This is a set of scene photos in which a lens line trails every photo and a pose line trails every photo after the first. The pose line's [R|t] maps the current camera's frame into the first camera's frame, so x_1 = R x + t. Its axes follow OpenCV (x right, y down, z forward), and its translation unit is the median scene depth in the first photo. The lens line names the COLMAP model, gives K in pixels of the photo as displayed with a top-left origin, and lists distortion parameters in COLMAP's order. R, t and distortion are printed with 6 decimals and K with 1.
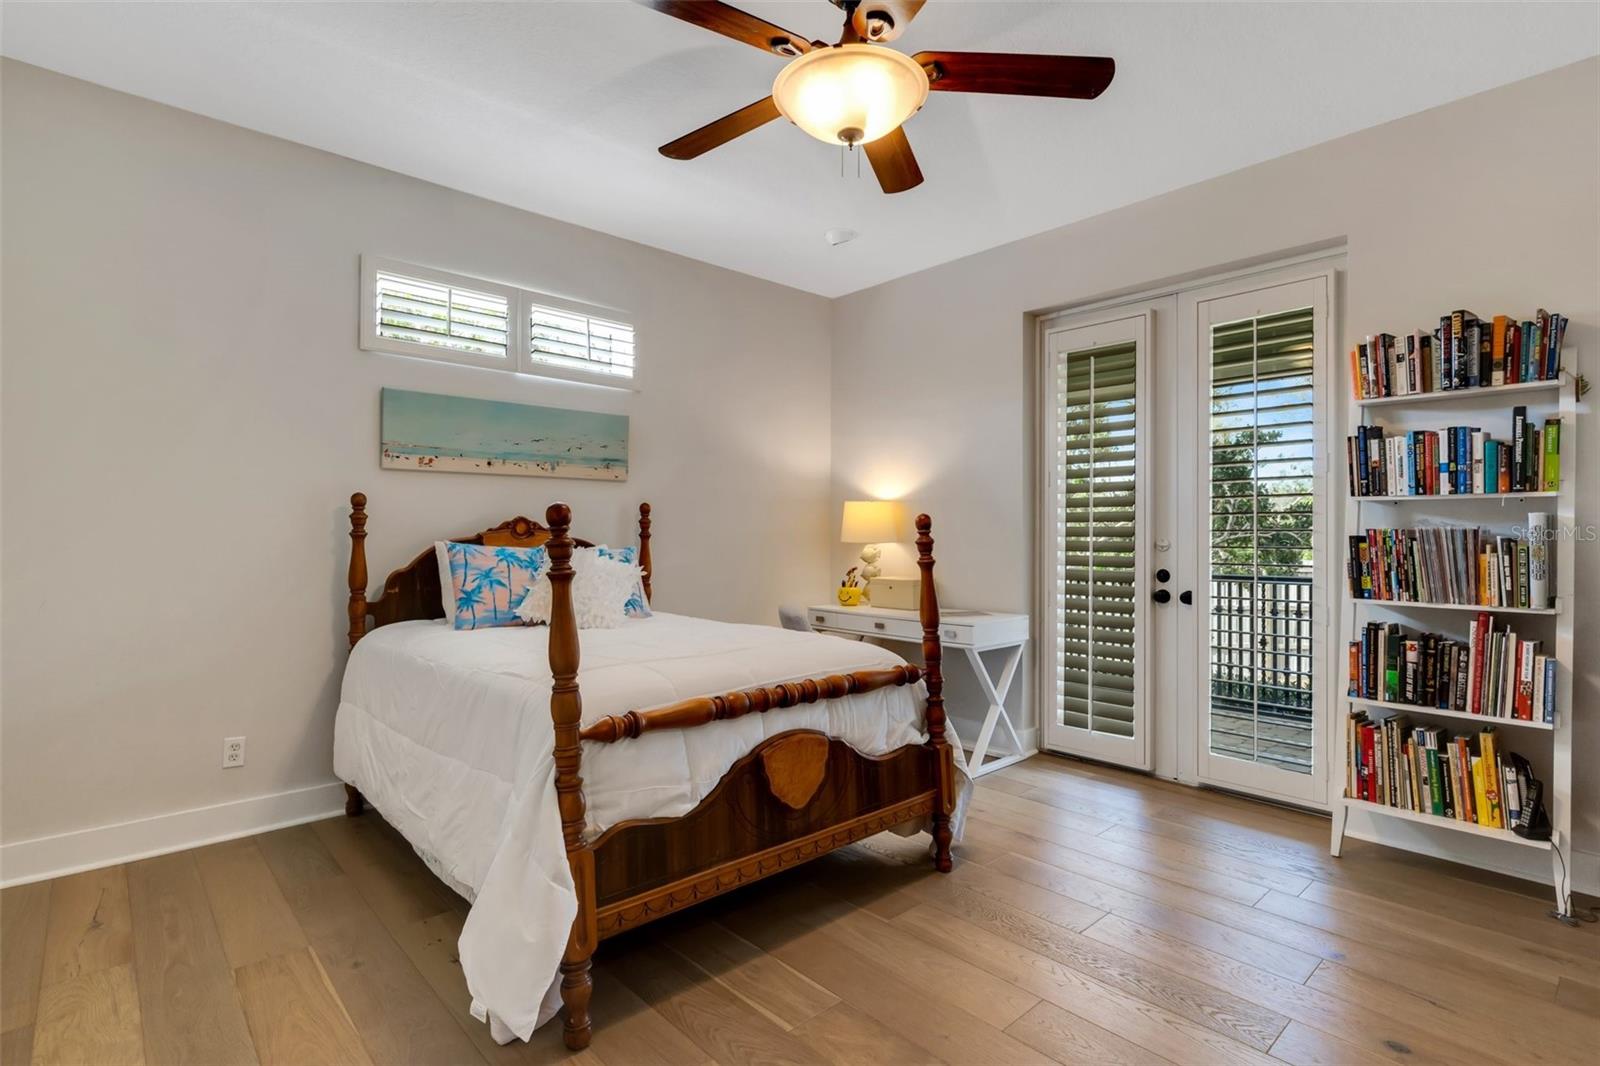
lens RADIAL K [[781.6, 0, 796.6], [0, 781.6, 524.6], [0, 0, 1]] dist [0.022800, -0.000066]
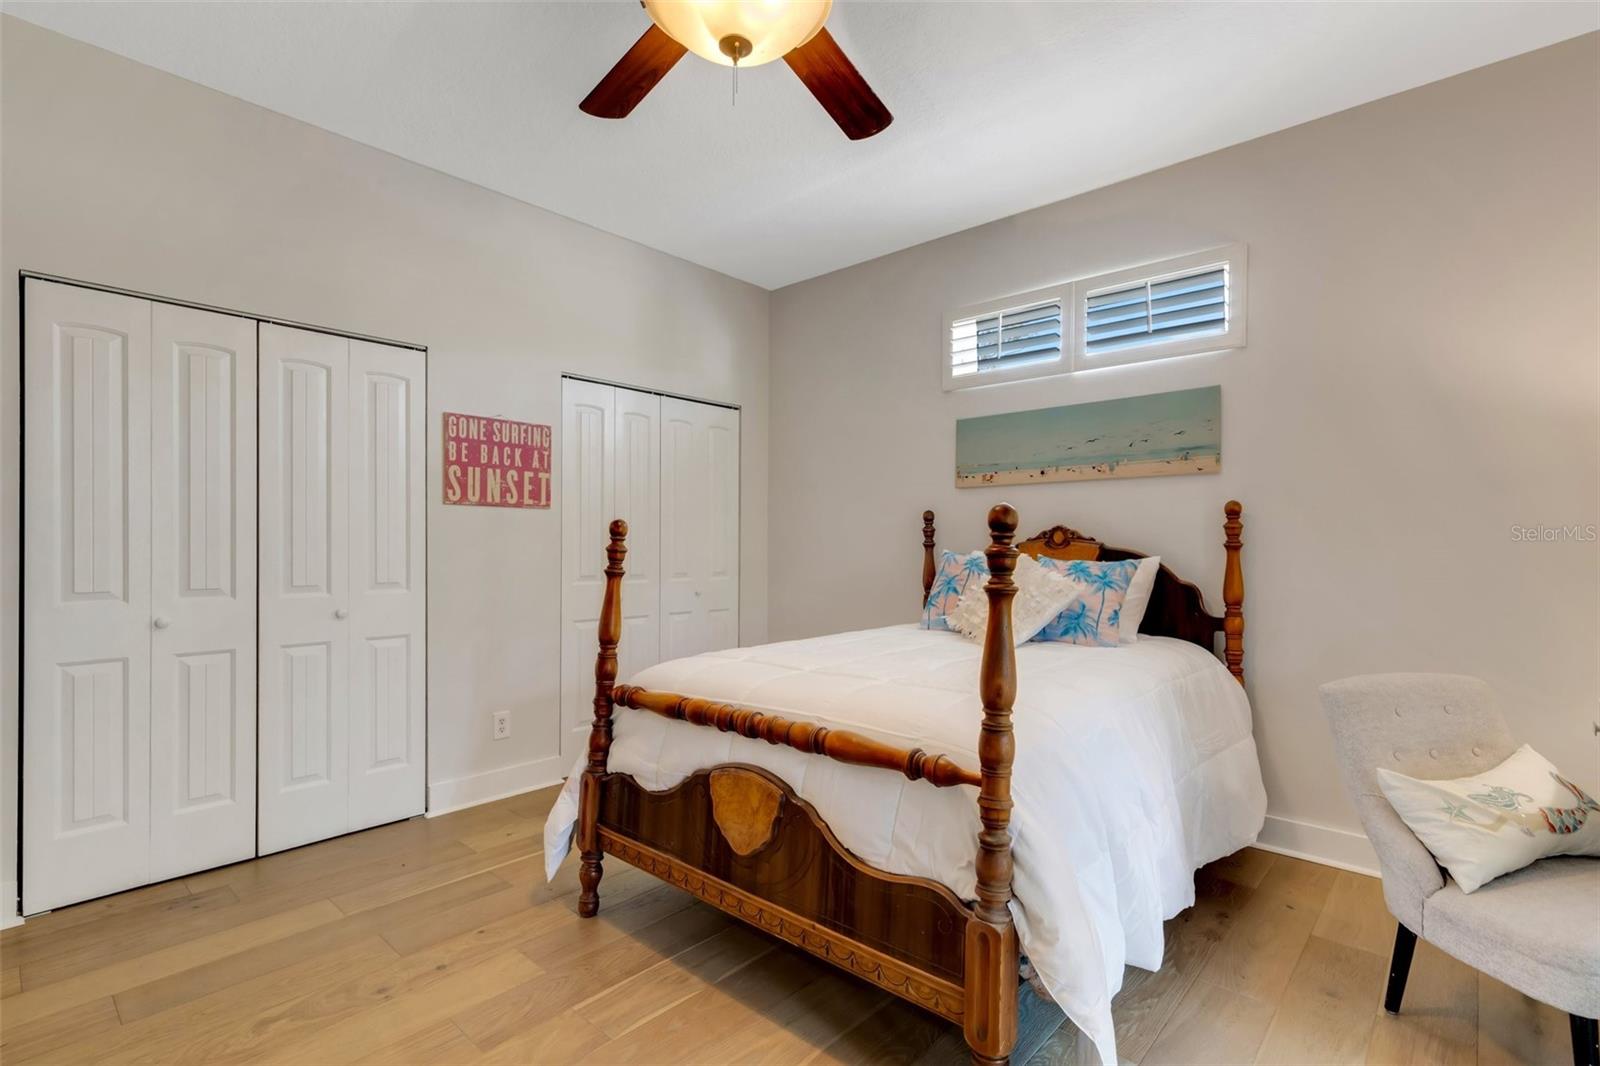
lens RADIAL K [[745.1, 0, 800.0], [0, 745.1, 533.0], [0, 0, 1]] dist [0.023454, -0.000240]
pose [[0.104639, -0.016573, -0.994372, 0.633276], [0.012040, 0.999809, -0.015397, 0.011450], [0.994437, -0.010362, 0.104818, 0.730731]]
